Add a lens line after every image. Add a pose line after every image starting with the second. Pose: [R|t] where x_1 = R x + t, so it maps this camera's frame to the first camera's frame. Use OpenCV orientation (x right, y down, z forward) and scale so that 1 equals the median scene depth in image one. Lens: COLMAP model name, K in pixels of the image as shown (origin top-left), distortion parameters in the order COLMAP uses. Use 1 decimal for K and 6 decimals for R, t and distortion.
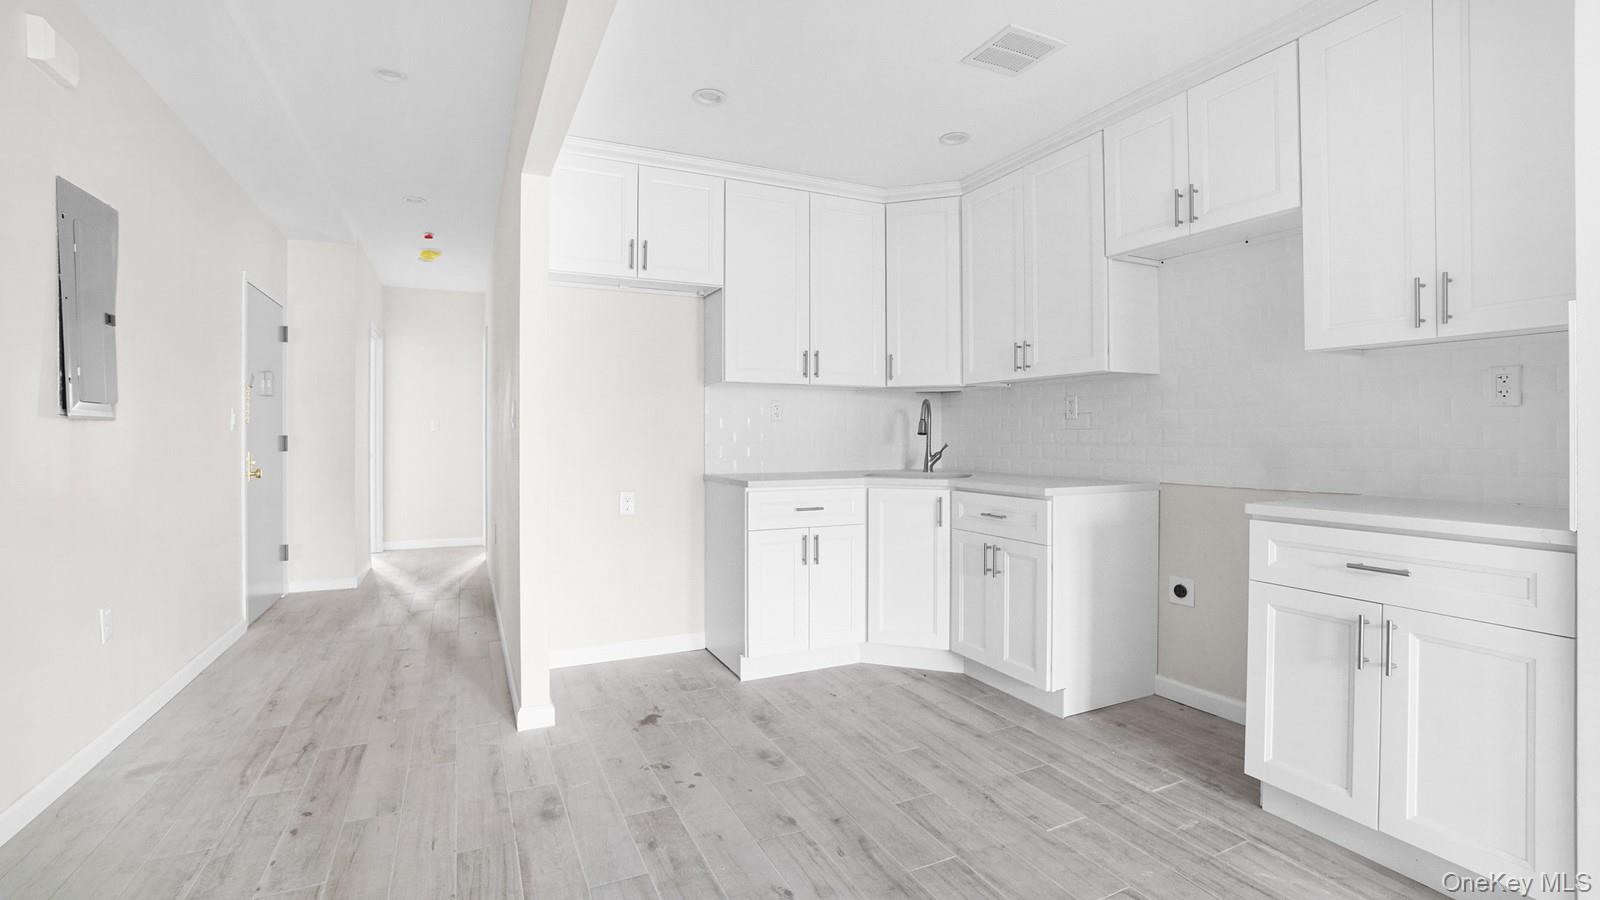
lens RADIAL K [[770.8, 0, 800.0], [0, 770.8, 450.0], [0, 0, 1]] dist [-0.005148, -0.000547]
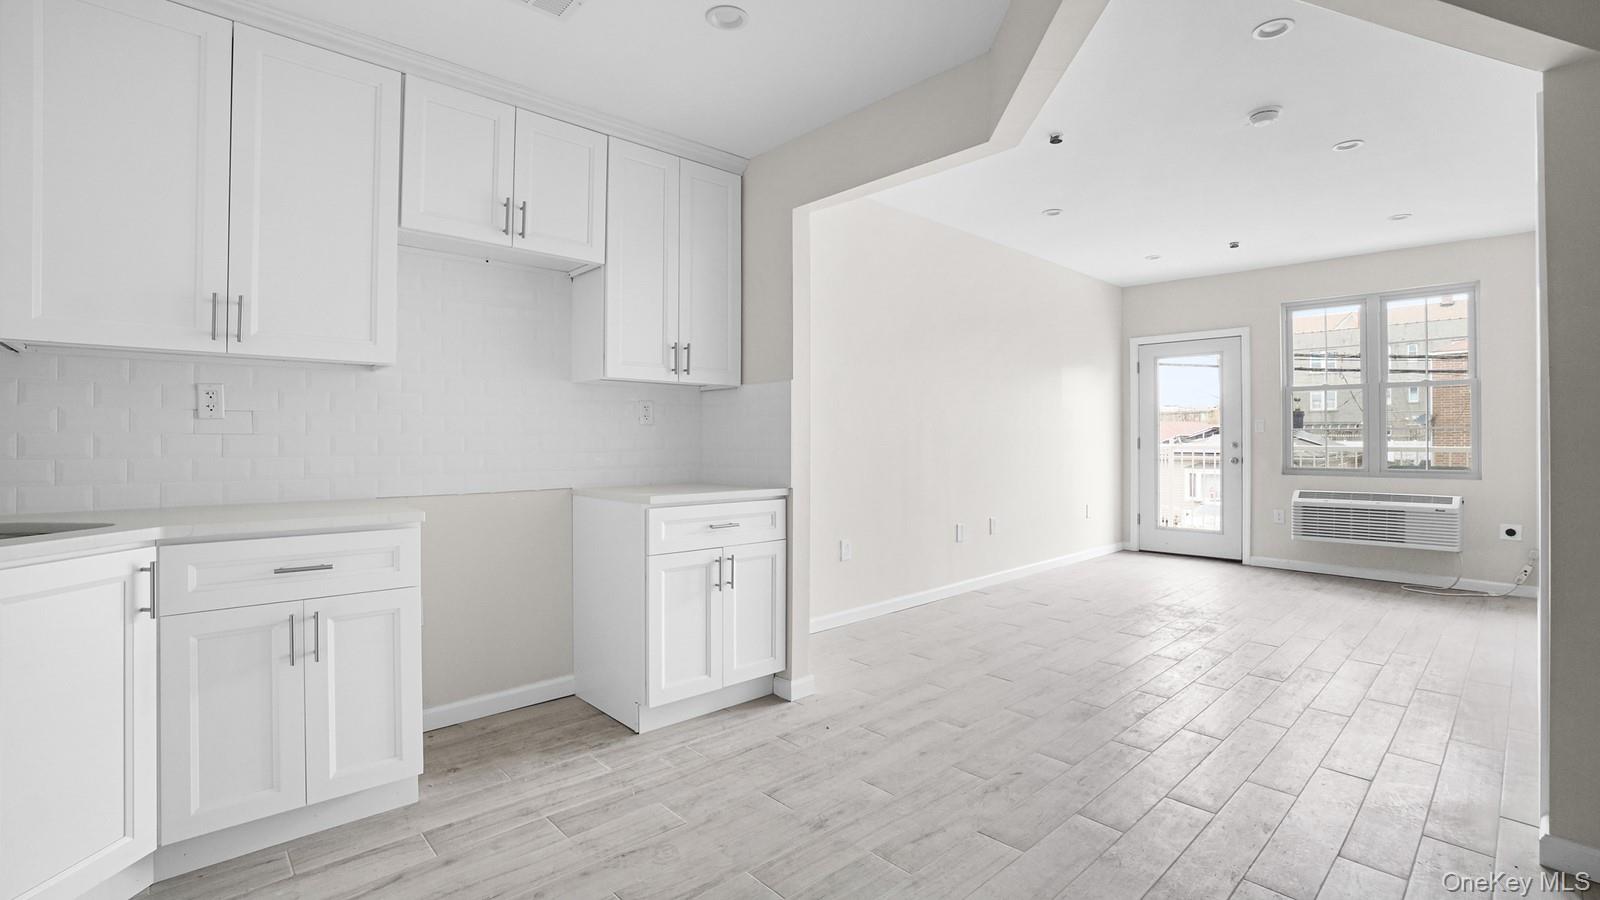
lens RADIAL K [[750.4, 0, 803.6], [0, 750.4, 438.6], [0, 0, 1]] dist [-0.001749, -0.000194]
pose [[-0.322324, 0.001894, 0.946628, -0.492523], [0.015572, 0.999873, 0.003302, -0.018962], [-0.946501, 0.015805, -0.322313, 0.831172]]
